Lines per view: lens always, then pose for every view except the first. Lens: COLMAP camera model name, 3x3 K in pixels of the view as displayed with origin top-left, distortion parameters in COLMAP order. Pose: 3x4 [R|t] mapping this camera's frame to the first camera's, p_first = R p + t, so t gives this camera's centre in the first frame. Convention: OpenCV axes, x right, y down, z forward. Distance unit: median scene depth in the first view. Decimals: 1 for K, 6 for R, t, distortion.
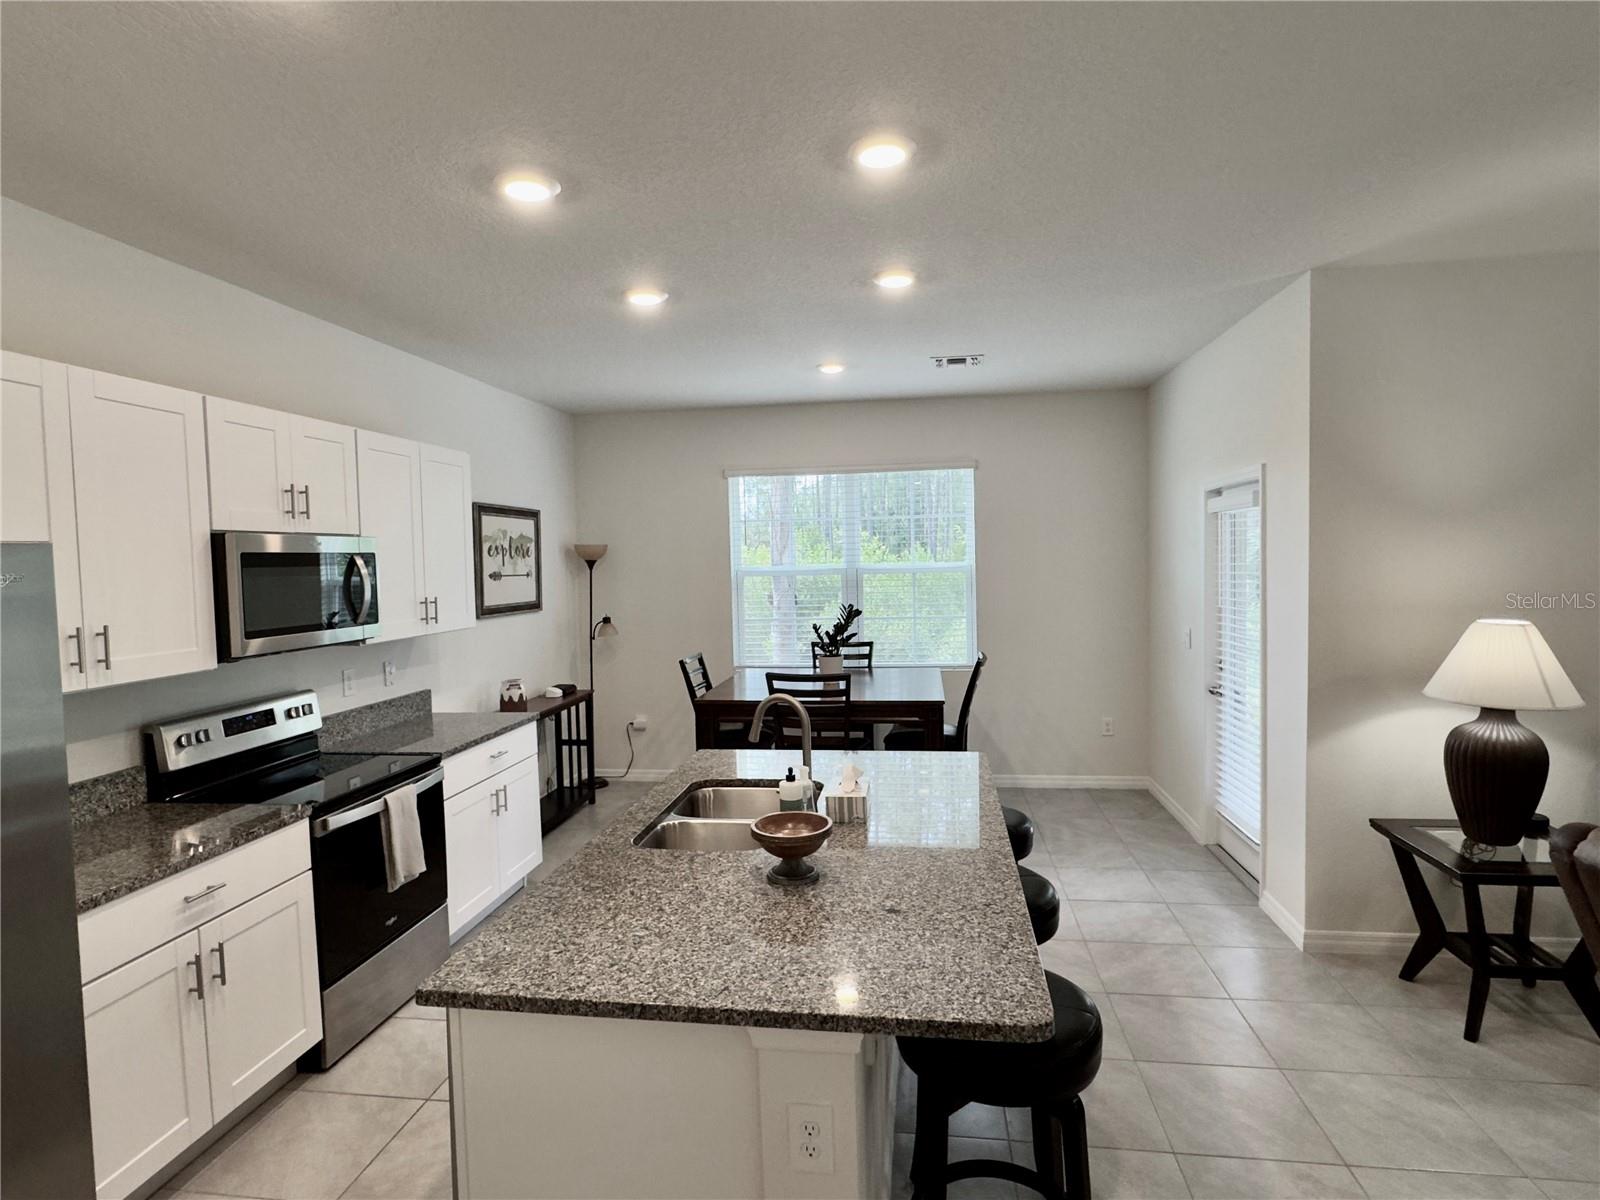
lens RADIAL K [[863.9, 0, 800.0], [0, 863.9, 600.0], [0, 0, 1]] dist [0.000951, -0.000363]
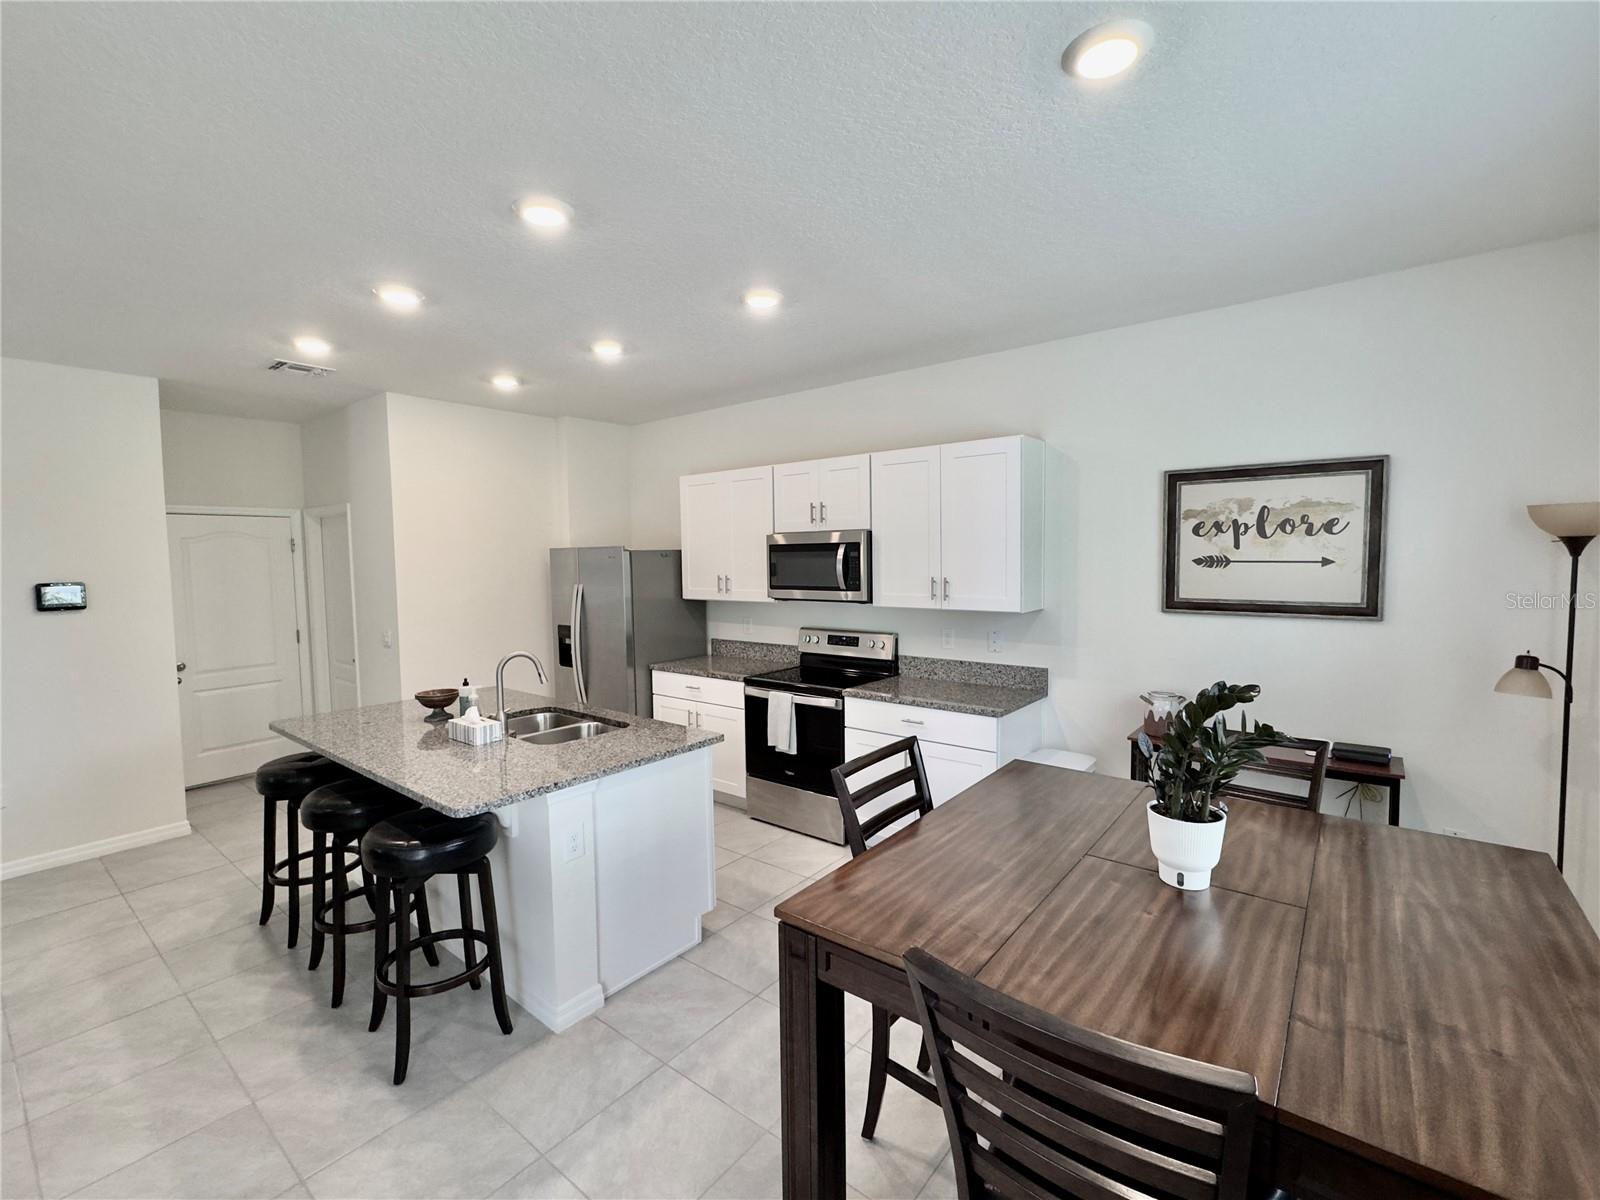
lens RADIAL K [[676.1, 0, 806.4], [0, 676.1, 594.1], [0, 0, 1]] dist [-0.000178, -0.000232]
pose [[-0.480413, 0.077002, -0.873656, 0.533163], [-0.019358, 0.994965, 0.098338, -0.077359], [0.876829, 0.064155, -0.476503, 1.471576]]
